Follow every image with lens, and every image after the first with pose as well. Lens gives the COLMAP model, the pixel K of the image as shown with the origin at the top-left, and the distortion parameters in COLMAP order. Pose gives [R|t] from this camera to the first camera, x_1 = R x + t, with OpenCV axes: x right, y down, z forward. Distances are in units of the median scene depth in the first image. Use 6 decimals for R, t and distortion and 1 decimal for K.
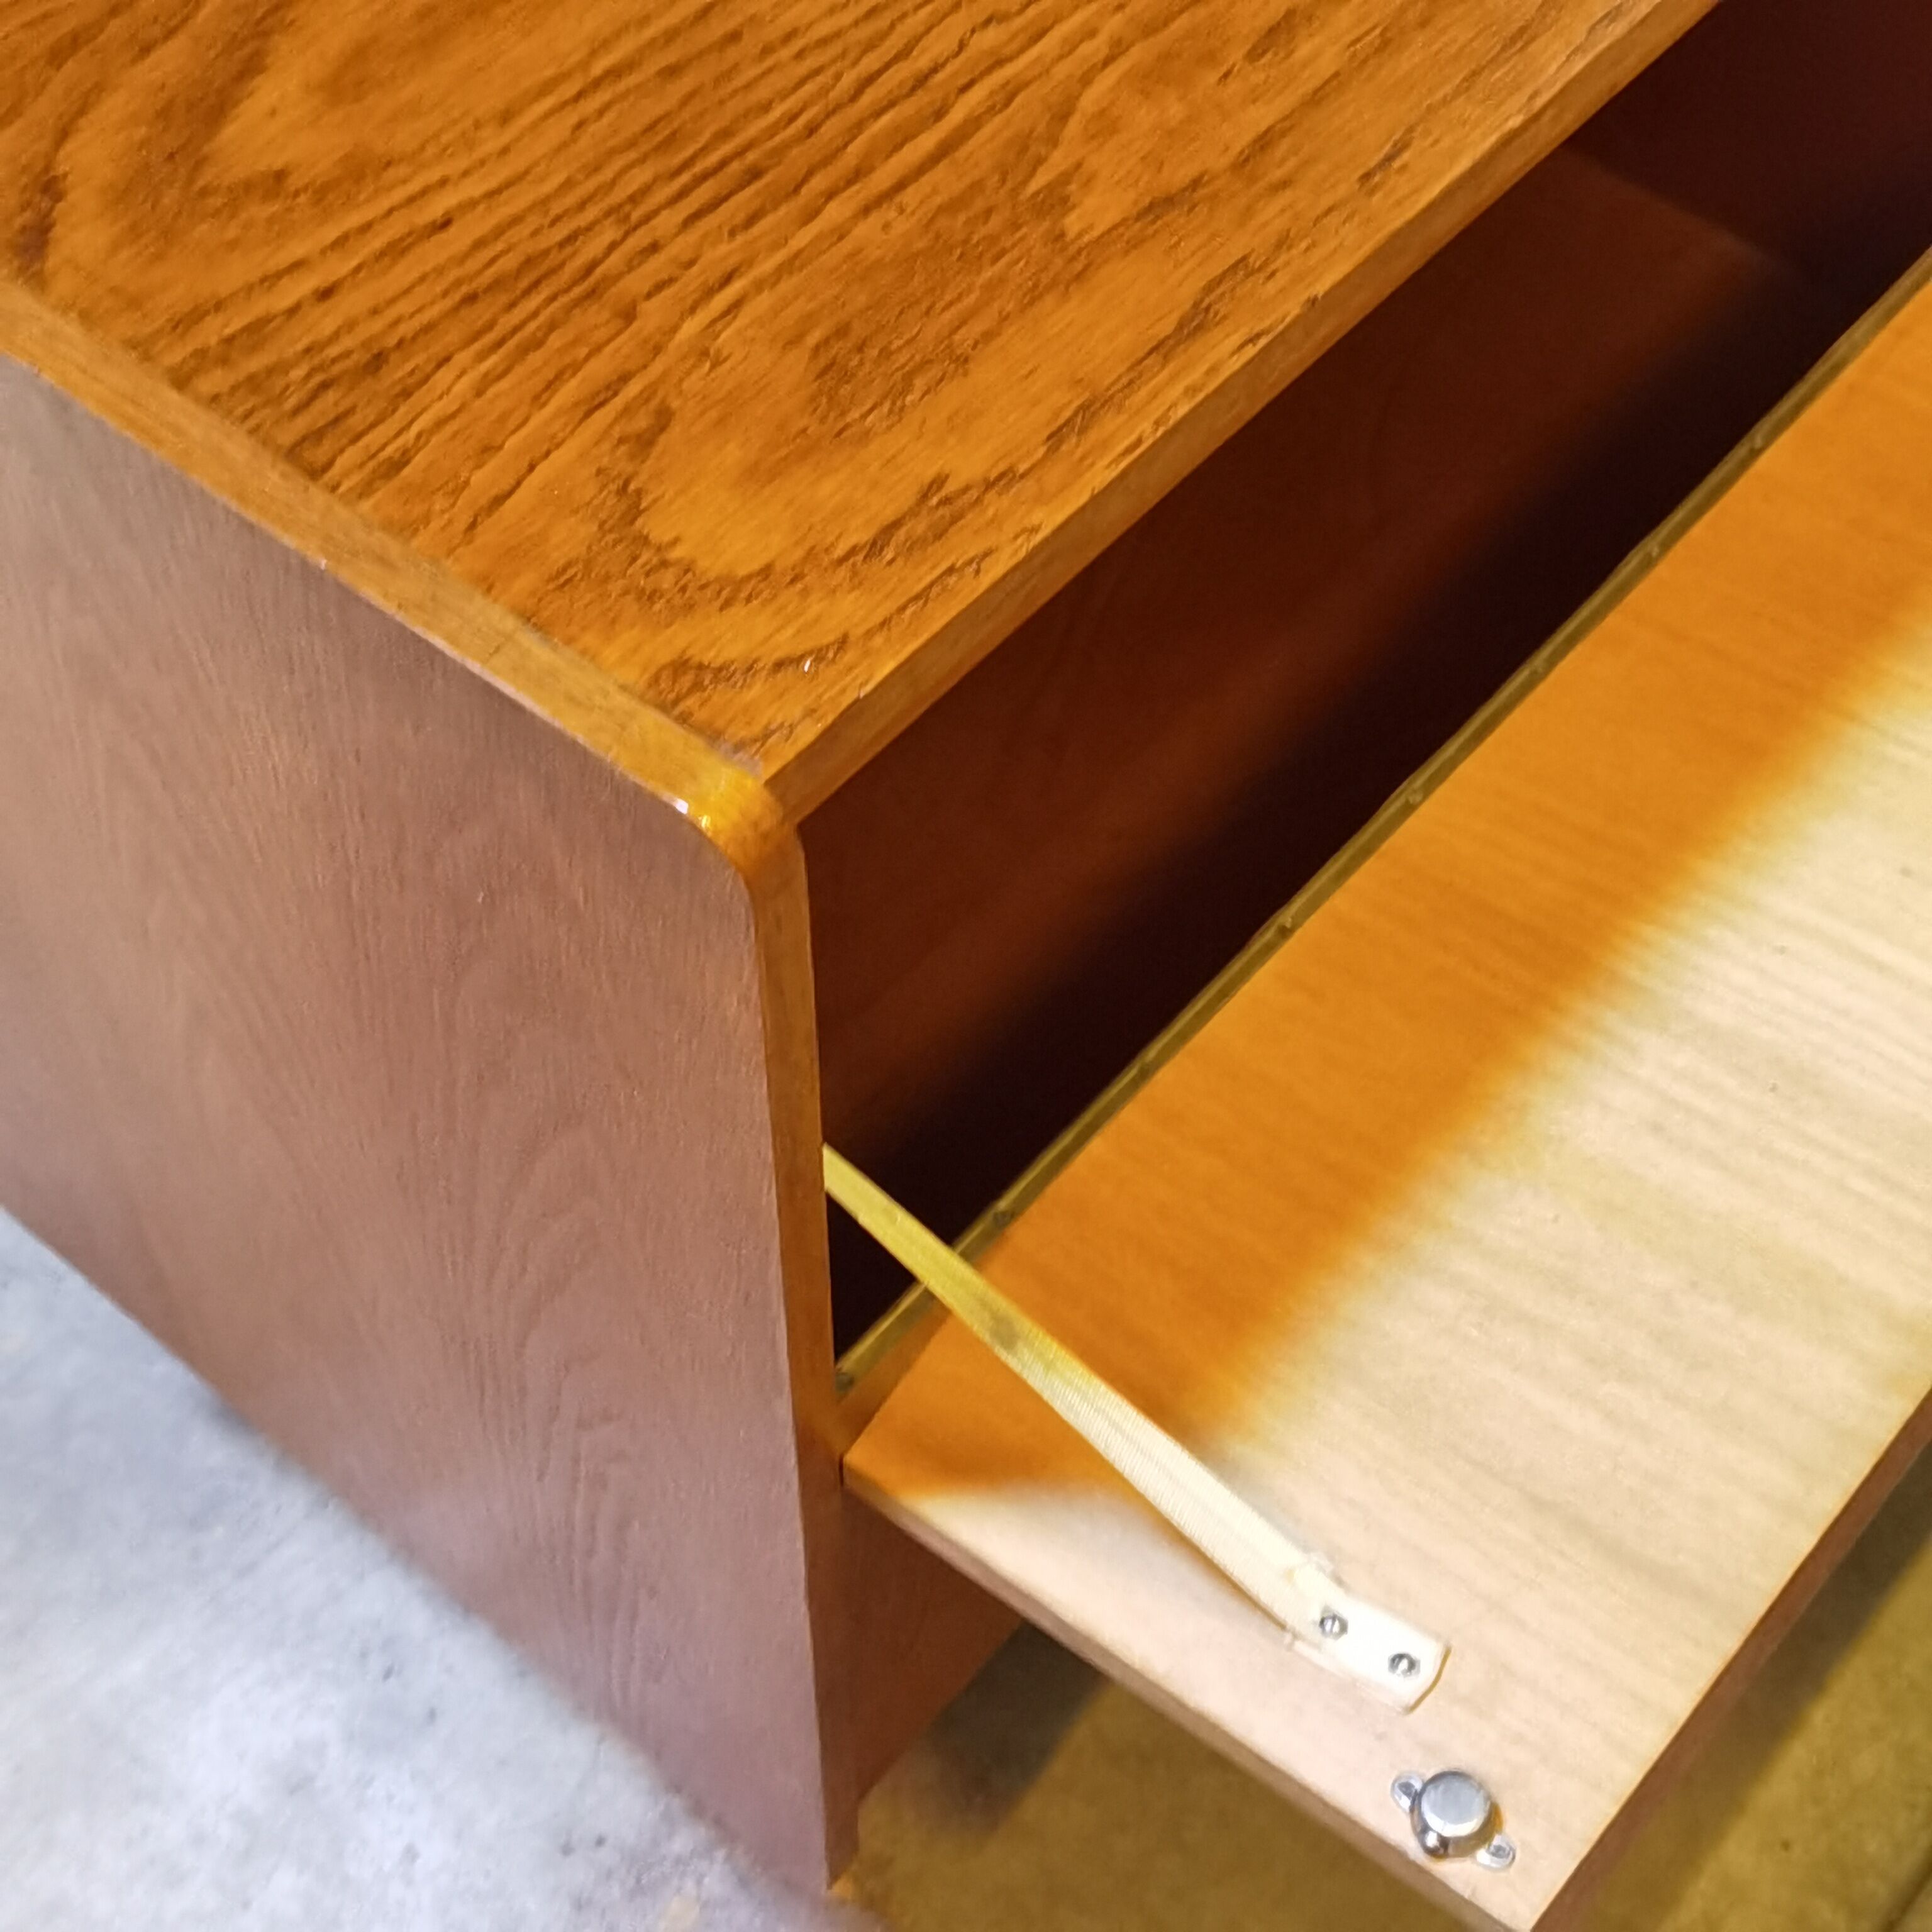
lens RADIAL K [[3193.9, 0, 967.7], [0, 3193.9, 936.9], [0, 0, 1]] dist [-0.121100, 0.274557]
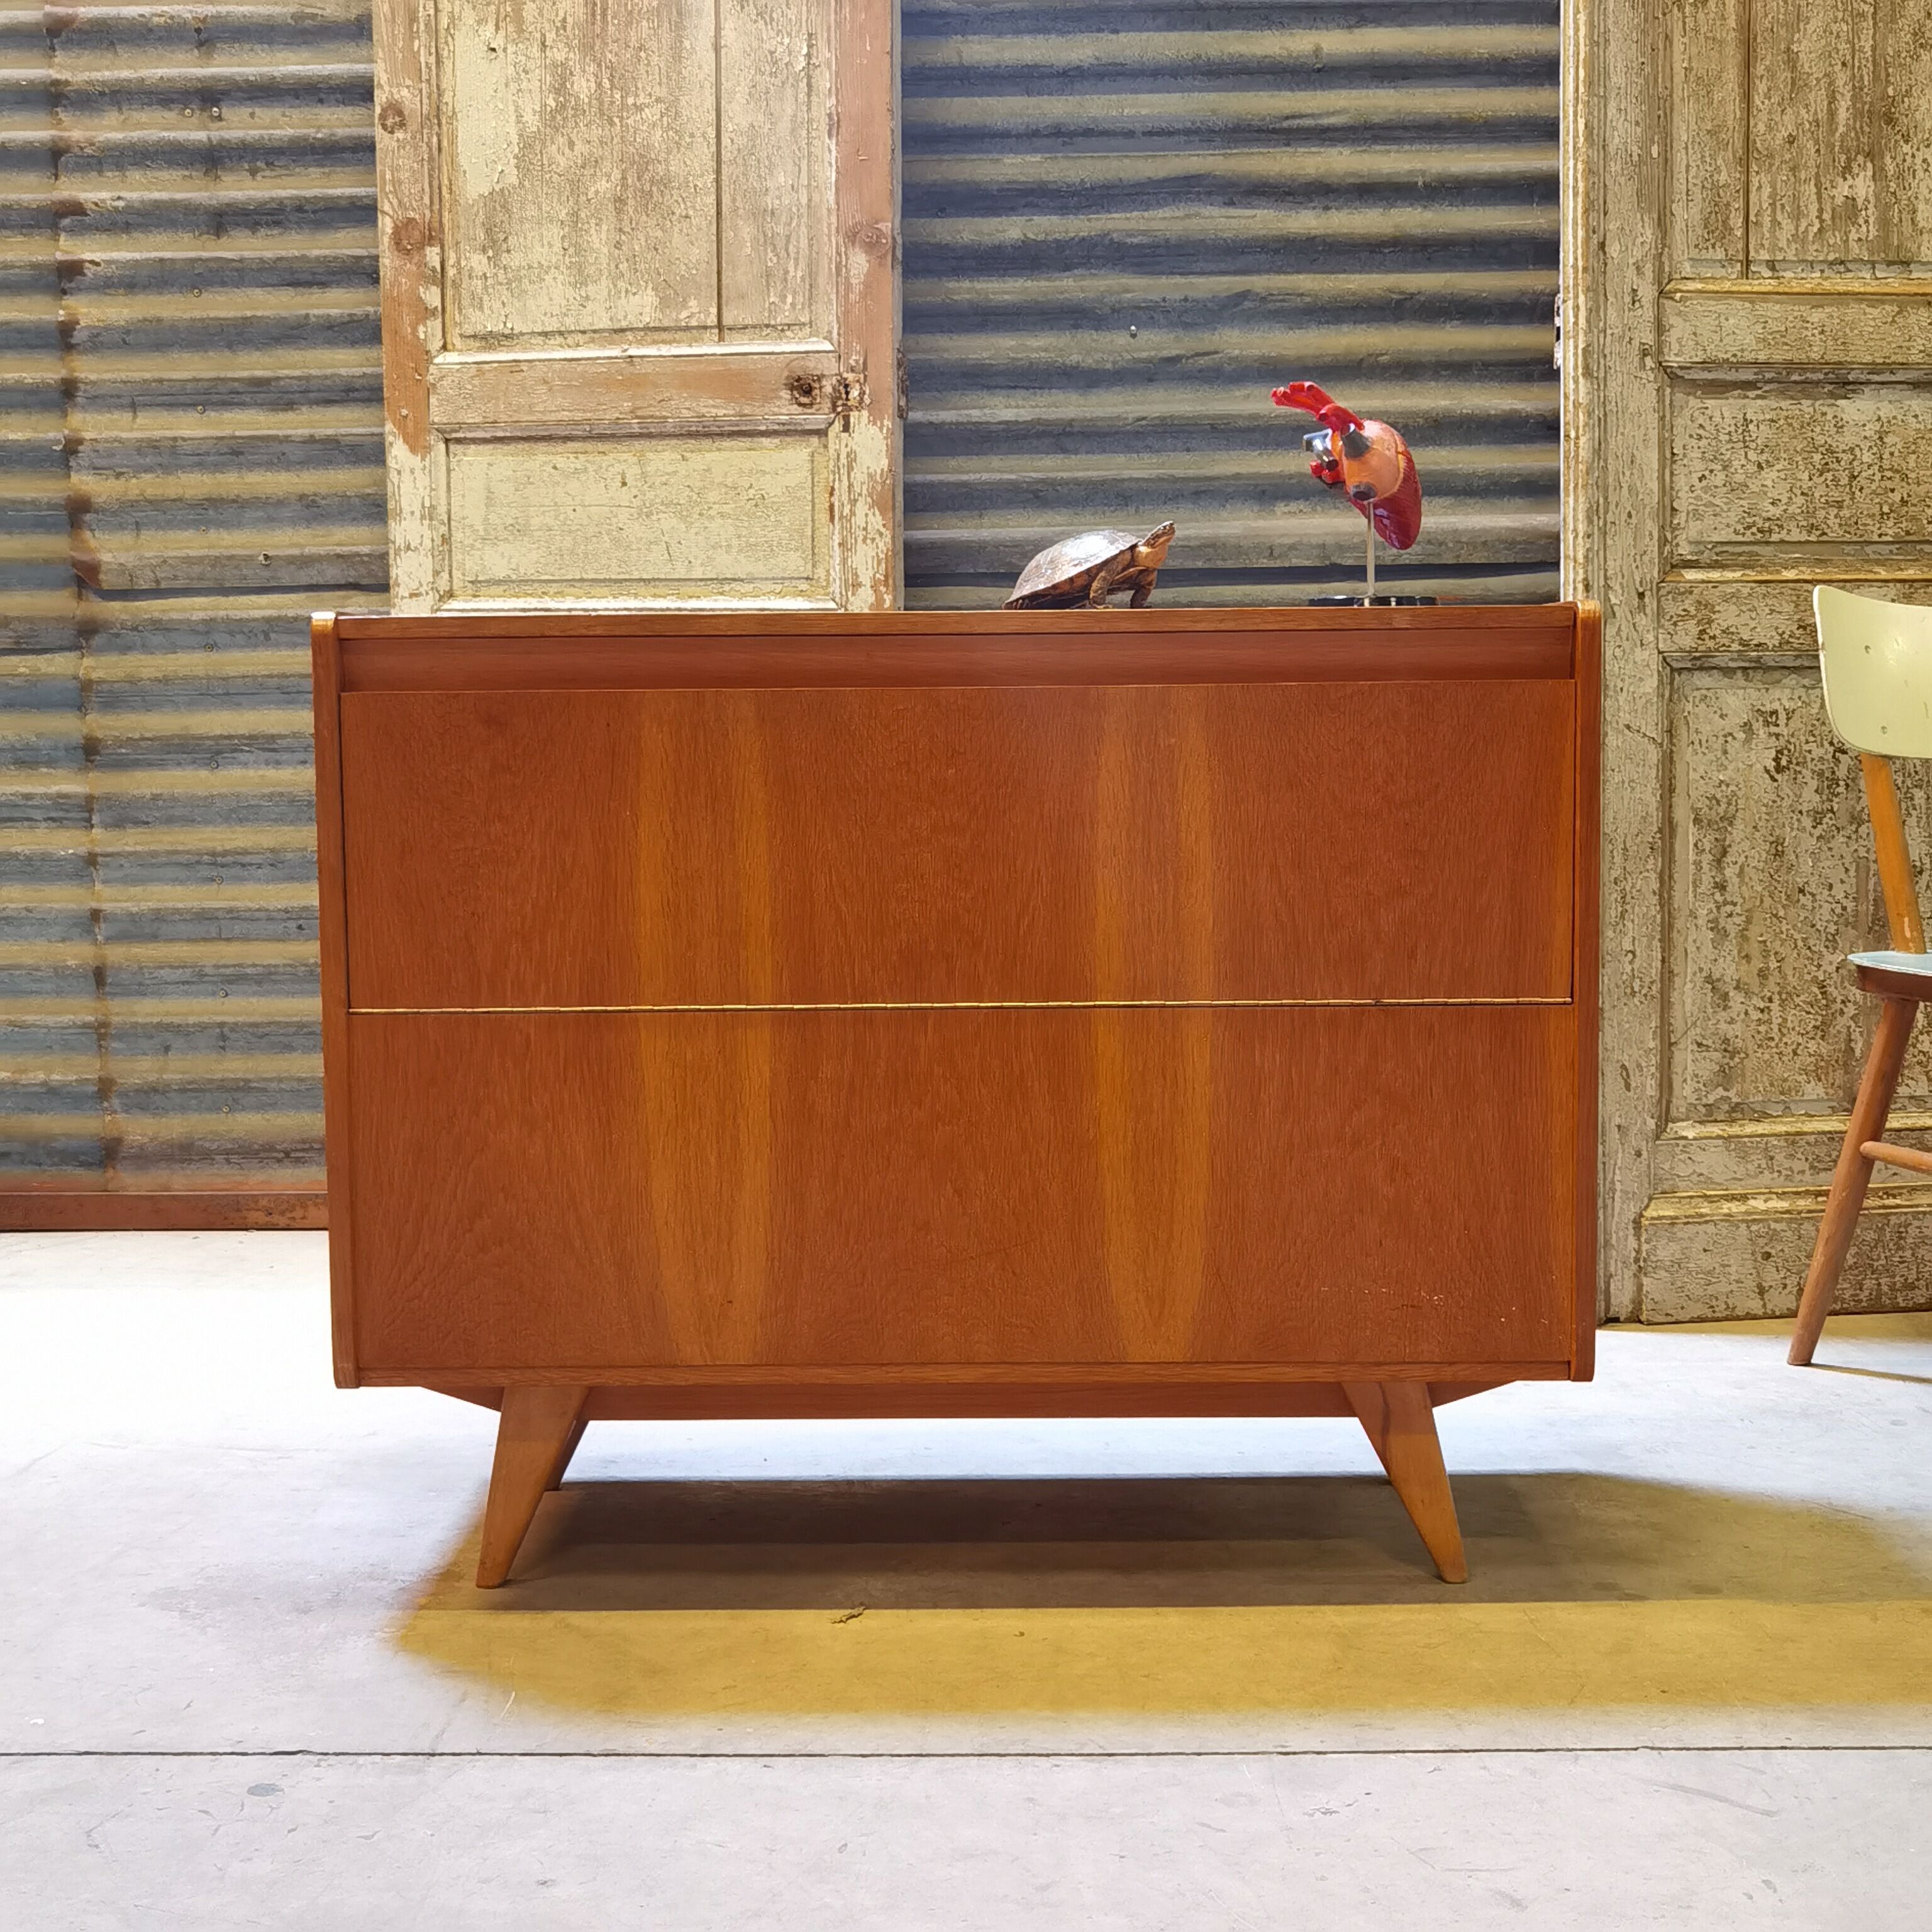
lens RADIAL K [[2869.4, 0, 966.5], [0, 2869.4, 961.8], [0, 0, 1]] dist [-0.120774, 0.349881]
pose [[0.629117, 0.054398, -0.775405, 2.590653], [-0.614187, 0.646207, -0.452981, 1.094807], [0.476431, 0.761221, 0.439950, 0.170517]]
